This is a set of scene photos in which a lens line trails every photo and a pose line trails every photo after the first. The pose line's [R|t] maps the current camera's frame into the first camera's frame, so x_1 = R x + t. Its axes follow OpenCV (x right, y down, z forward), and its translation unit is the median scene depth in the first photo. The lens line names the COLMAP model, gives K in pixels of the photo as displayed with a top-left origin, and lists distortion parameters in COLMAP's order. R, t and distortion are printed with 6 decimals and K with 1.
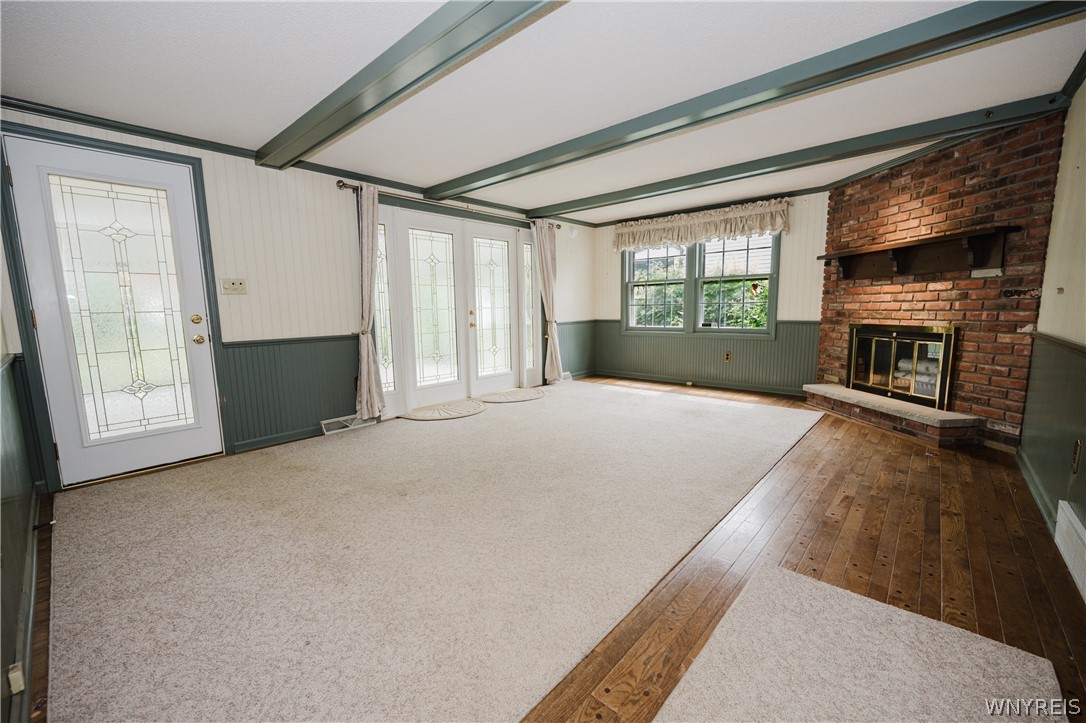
lens RADIAL K [[439.8, 0, 541.6], [0, 439.8, 363.7], [0, 0, 1]] dist [0.002091, -0.000047]
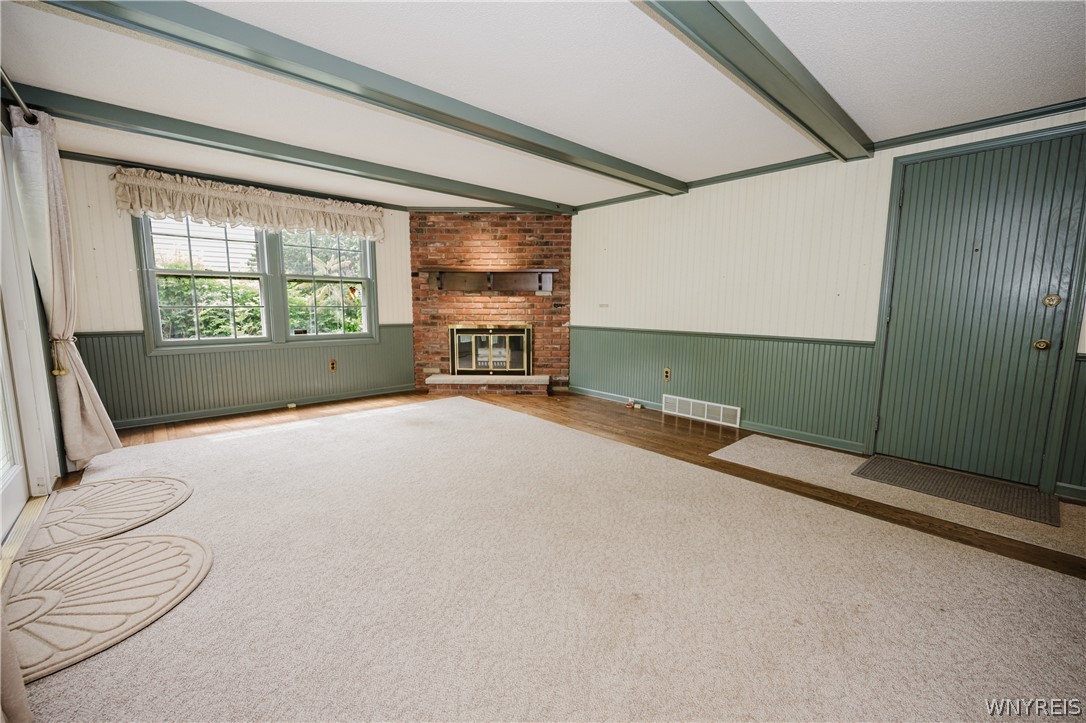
lens RADIAL K [[439.8, 0, 551.4], [0, 439.8, 361.2], [0, 0, 1]] dist [0.002091, -0.000047]
pose [[0.093552, -0.110348, 0.989480, -0.619964], [0.119643, 0.987883, 0.098858, -0.088667], [-0.988399, 0.109136, 0.105621, 0.667901]]
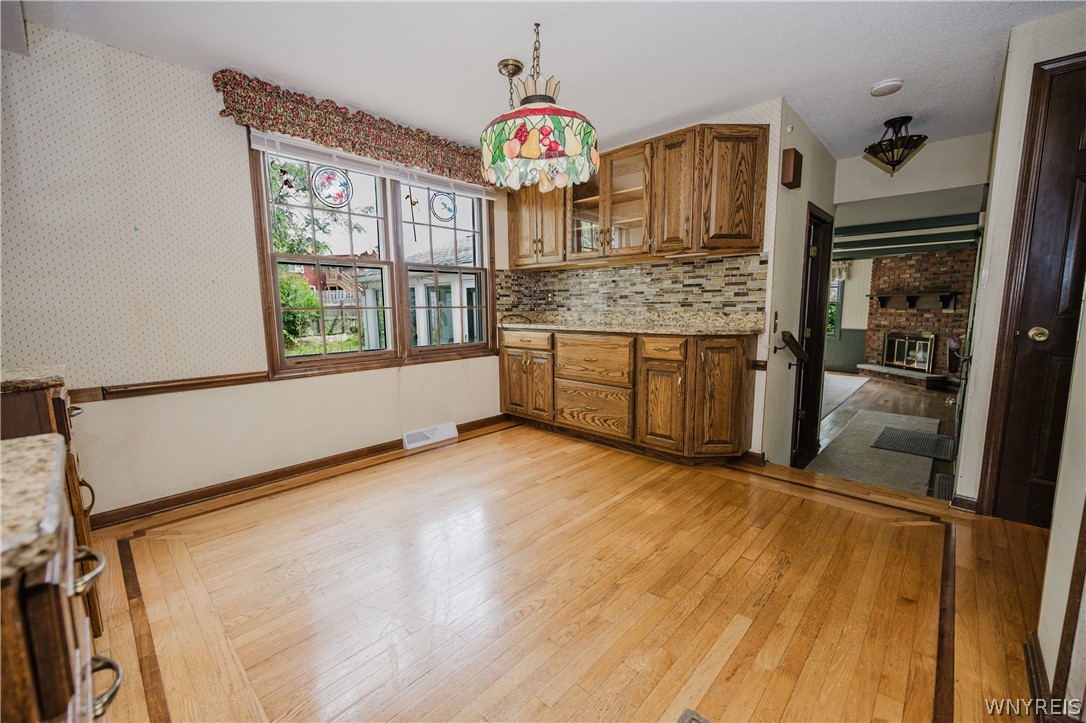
lens RADIAL K [[439.8, 0, 554.0], [0, 439.8, 359.5], [0, 0, 1]] dist [0.002091, -0.000047]
pose [[0.999841, 0.015080, -0.009466, -0.791631], [-0.015103, 0.999883, -0.002360, 0.061679], [0.009429, 0.002502, 0.999952, -1.027804]]
